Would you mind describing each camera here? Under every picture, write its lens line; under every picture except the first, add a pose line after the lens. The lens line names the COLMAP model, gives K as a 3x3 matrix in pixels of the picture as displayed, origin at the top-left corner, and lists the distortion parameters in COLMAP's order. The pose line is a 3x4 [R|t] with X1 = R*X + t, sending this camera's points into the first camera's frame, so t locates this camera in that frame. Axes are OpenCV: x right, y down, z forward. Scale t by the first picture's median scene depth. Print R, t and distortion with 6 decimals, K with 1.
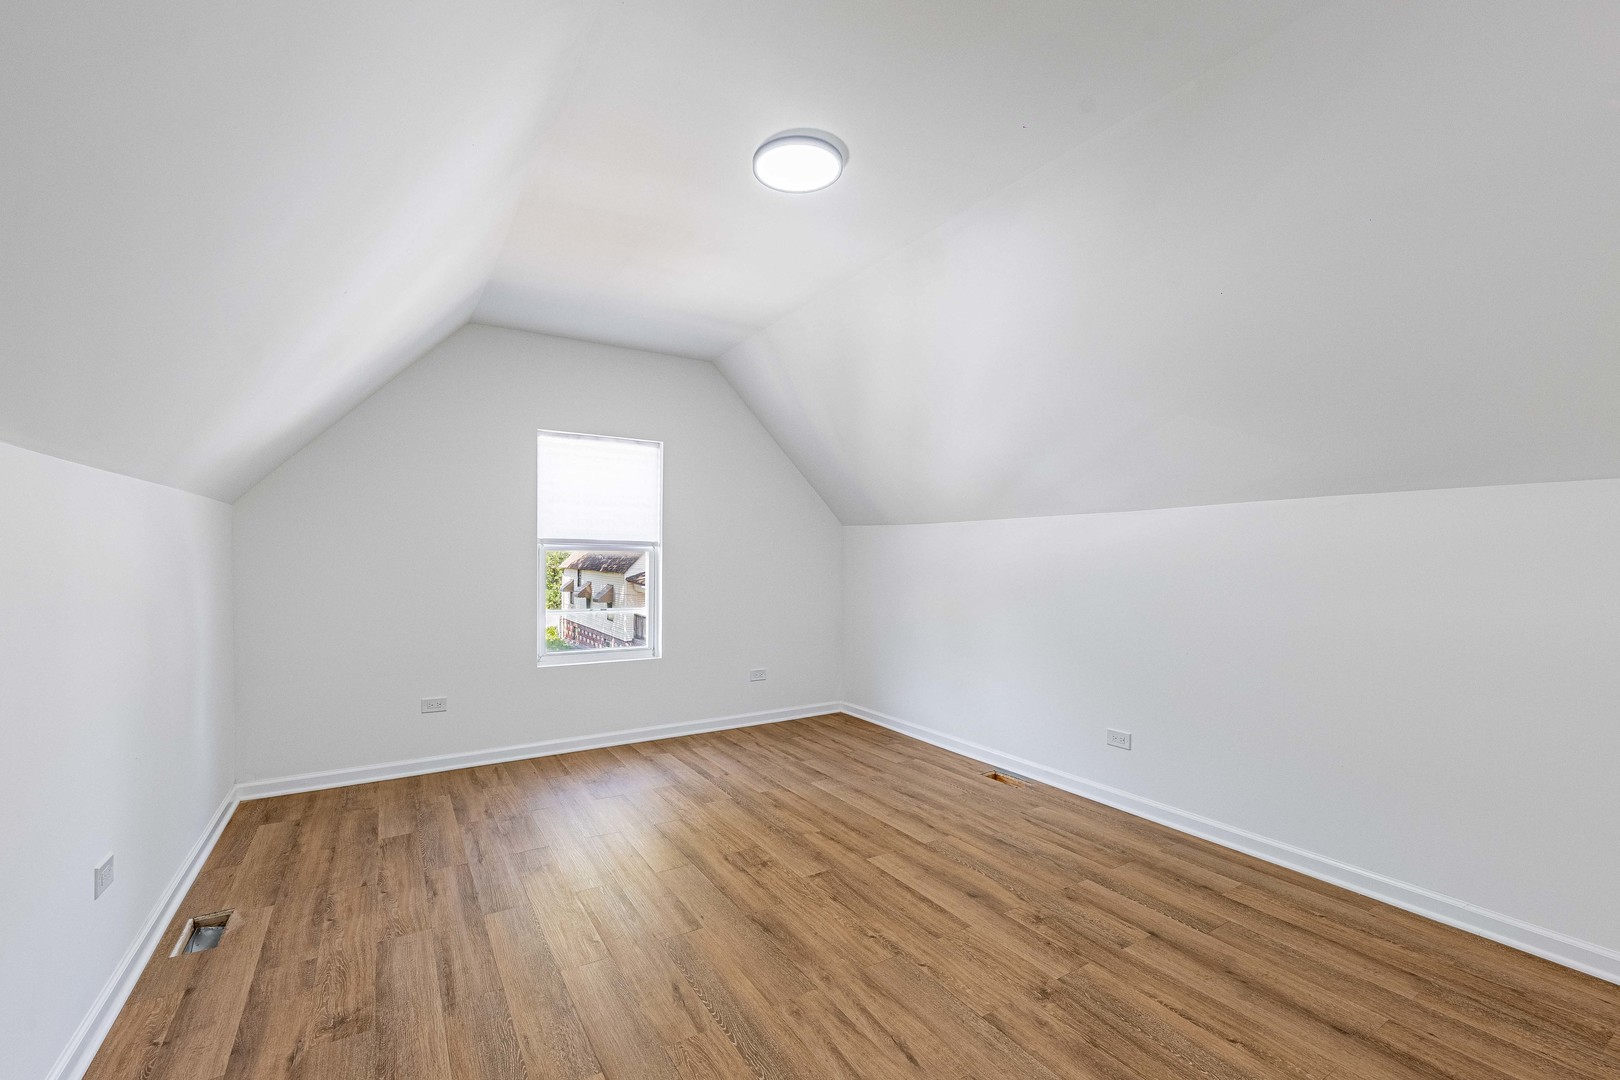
lens RADIAL K [[675.7, 0, 804.0], [0, 675.7, 588.0], [0, 0, 1]] dist [-0.001121, -0.000545]
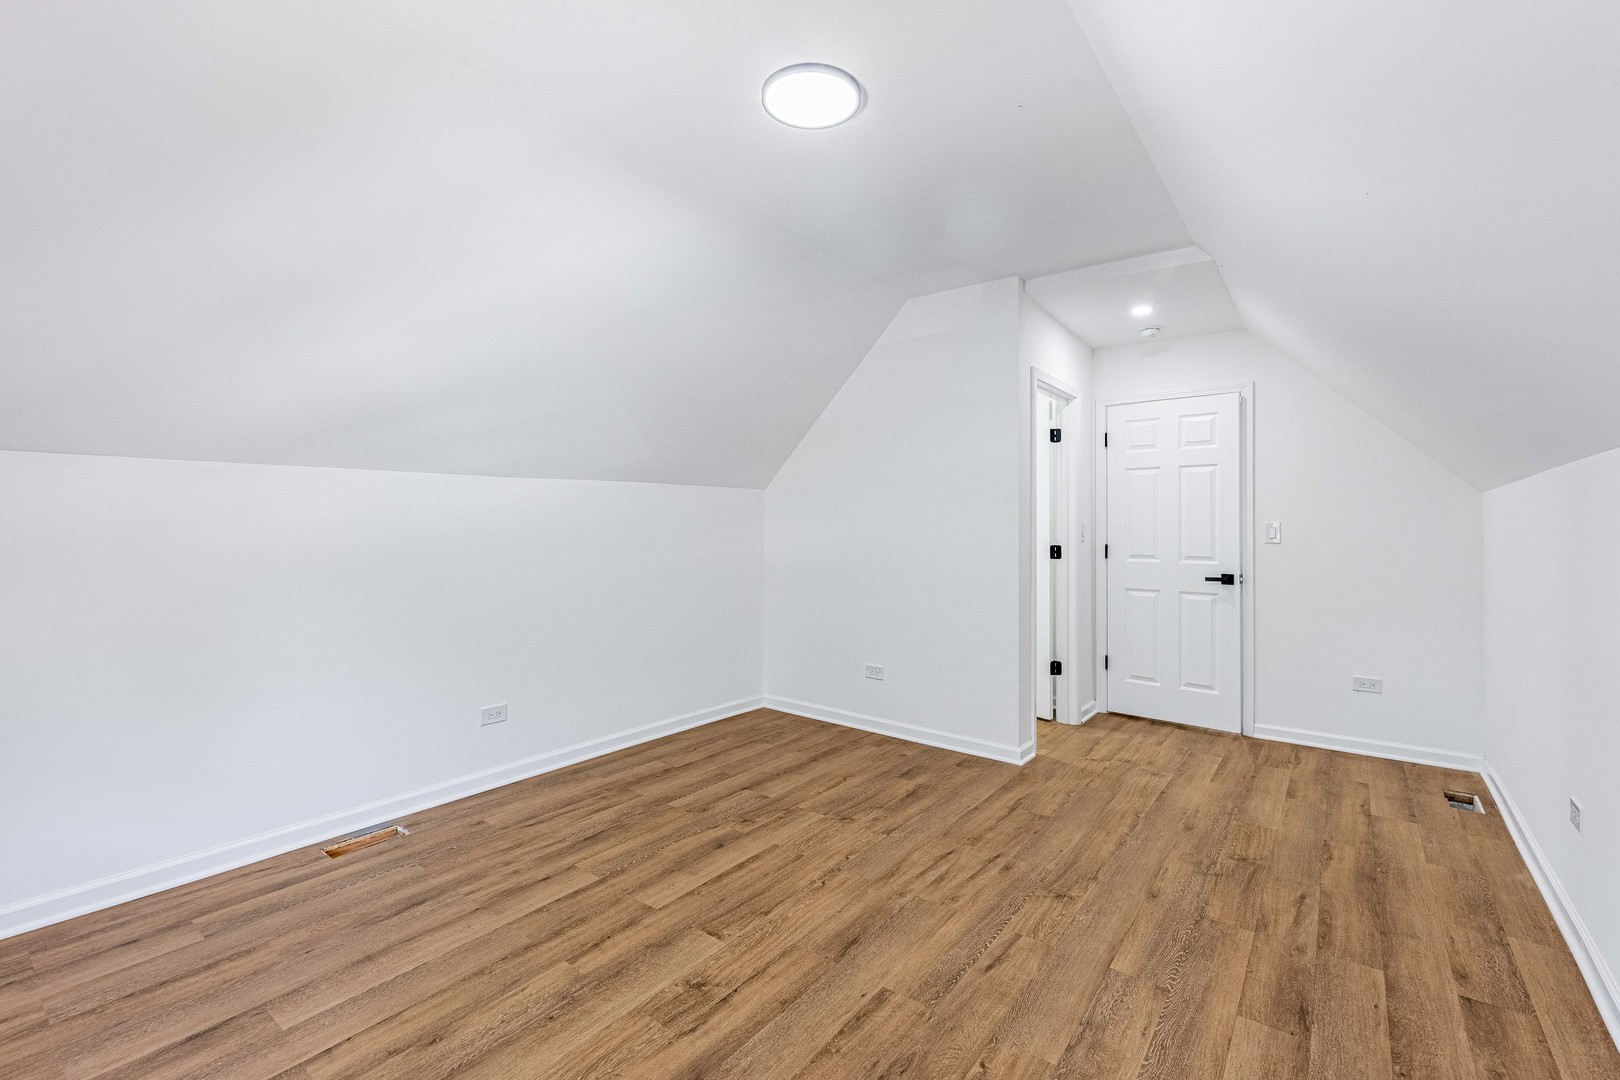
lens RADIAL K [[698.9, 0, 799.8], [0, 698.9, 515.4], [0, 0, 1]] dist [-0.001261, -0.000260]
pose [[-0.343029, 0.004630, 0.939313, -0.804521], [0.039968, 0.999154, 0.009671, -0.066426], [-0.938474, 0.040860, -0.342924, 1.207021]]
